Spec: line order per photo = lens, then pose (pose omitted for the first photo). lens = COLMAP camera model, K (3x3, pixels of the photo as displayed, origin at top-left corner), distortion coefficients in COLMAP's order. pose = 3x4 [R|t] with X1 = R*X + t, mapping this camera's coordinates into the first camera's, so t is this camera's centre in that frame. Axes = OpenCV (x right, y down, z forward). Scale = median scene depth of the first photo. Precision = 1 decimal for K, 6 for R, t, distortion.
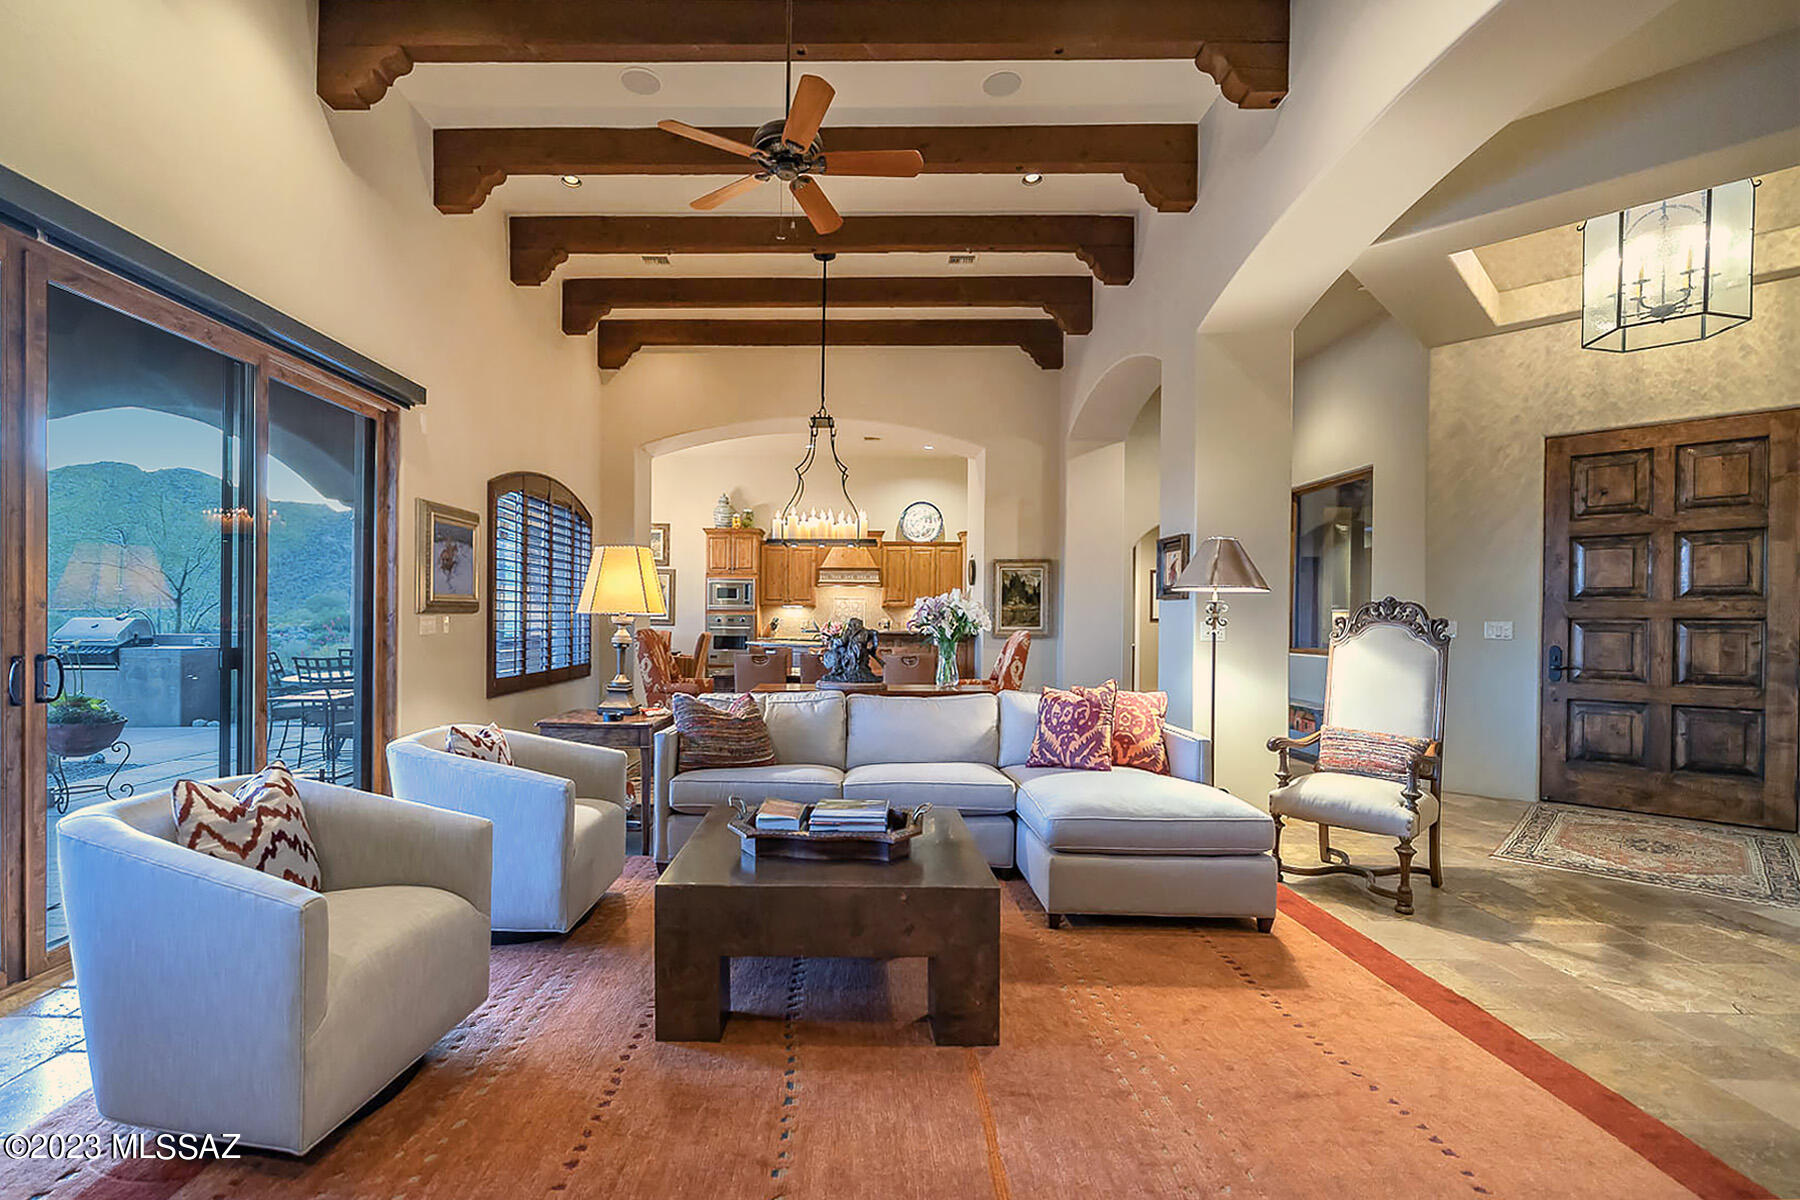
lens RADIAL K [[860.7, 0, 892.0], [0, 860.7, 624.5], [0, 0, 1]] dist [0.001411, 0.000167]
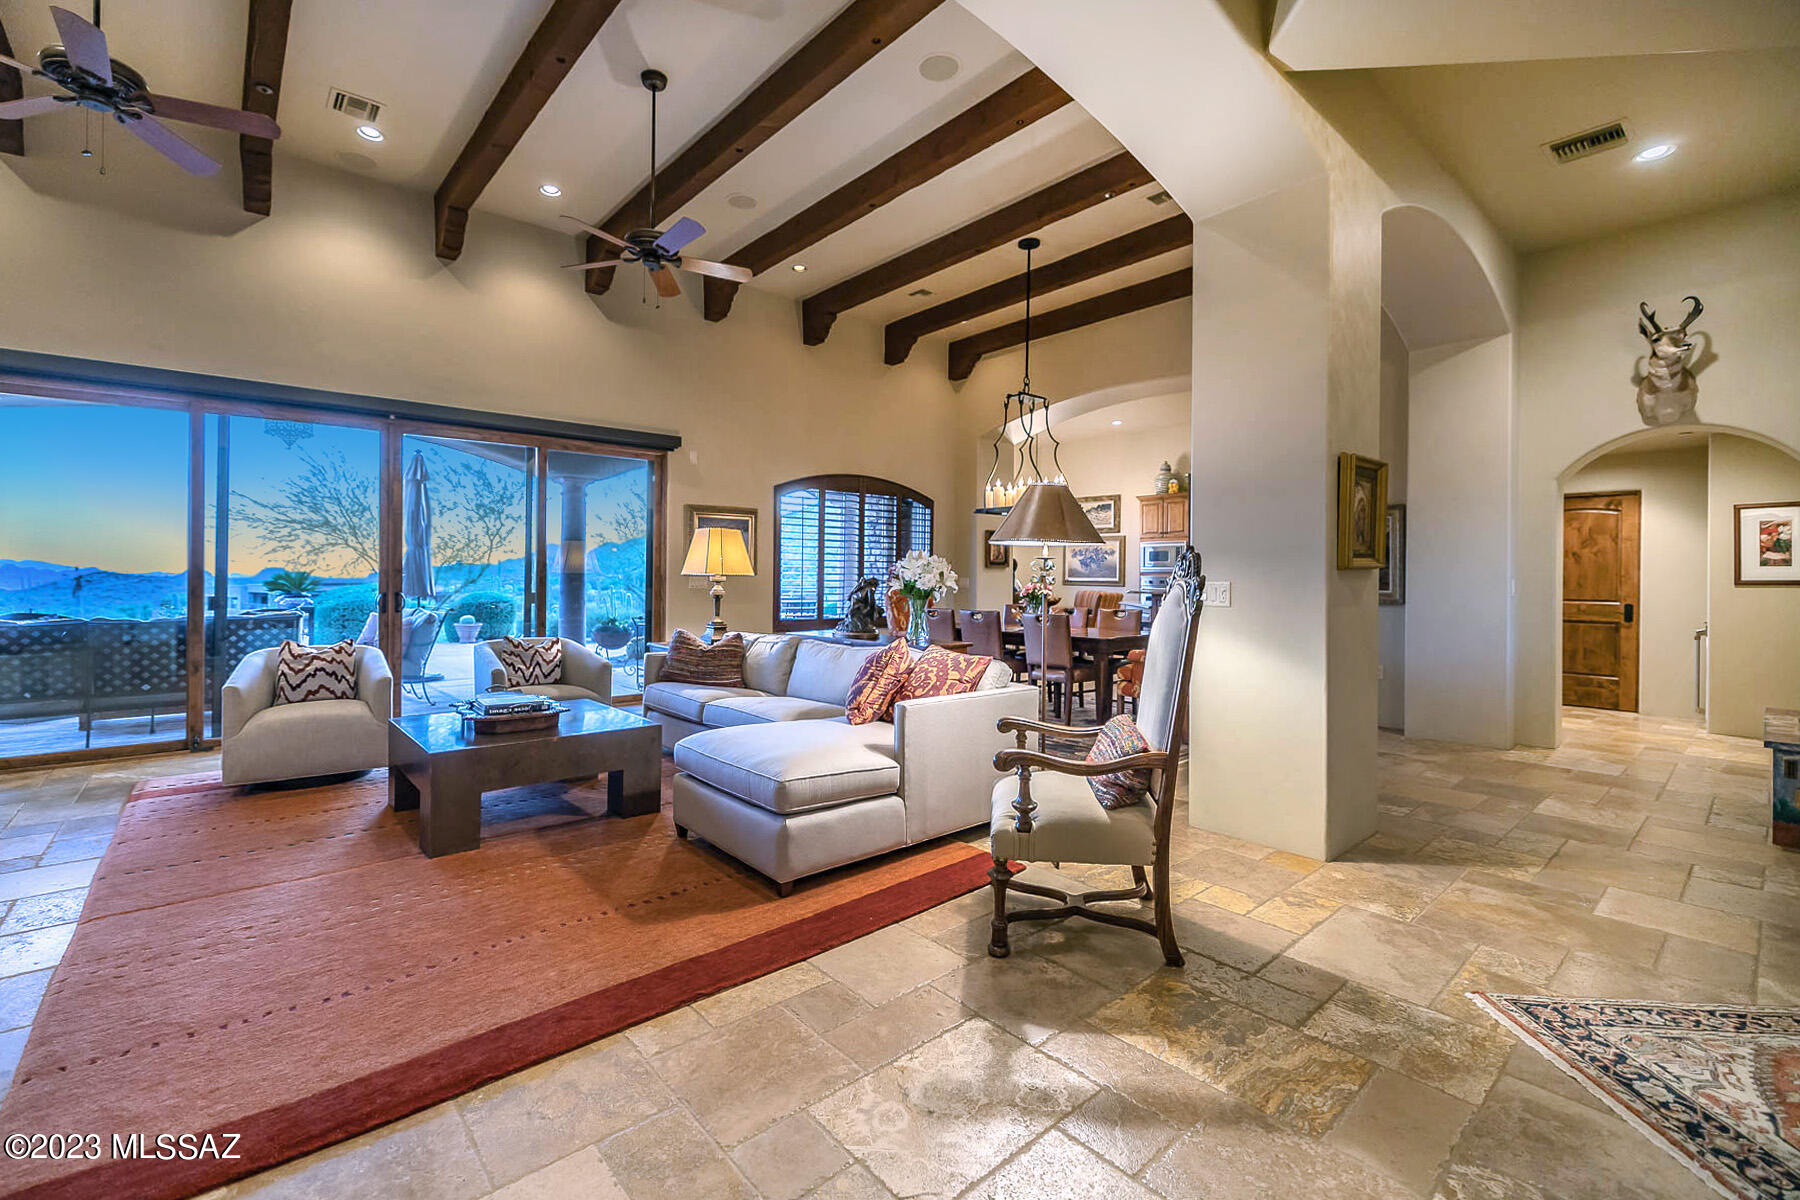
lens RADIAL K [[748.0, 0, 845.5], [0, 748.0, 578.1], [0, 0, 1]] dist [-0.000197, -0.000229]
pose [[0.642160, -0.002096, -0.766568, 0.630883], [-0.006744, 0.999942, -0.008383, 0.001790], [0.766541, 0.010553, 0.642108, 0.282767]]
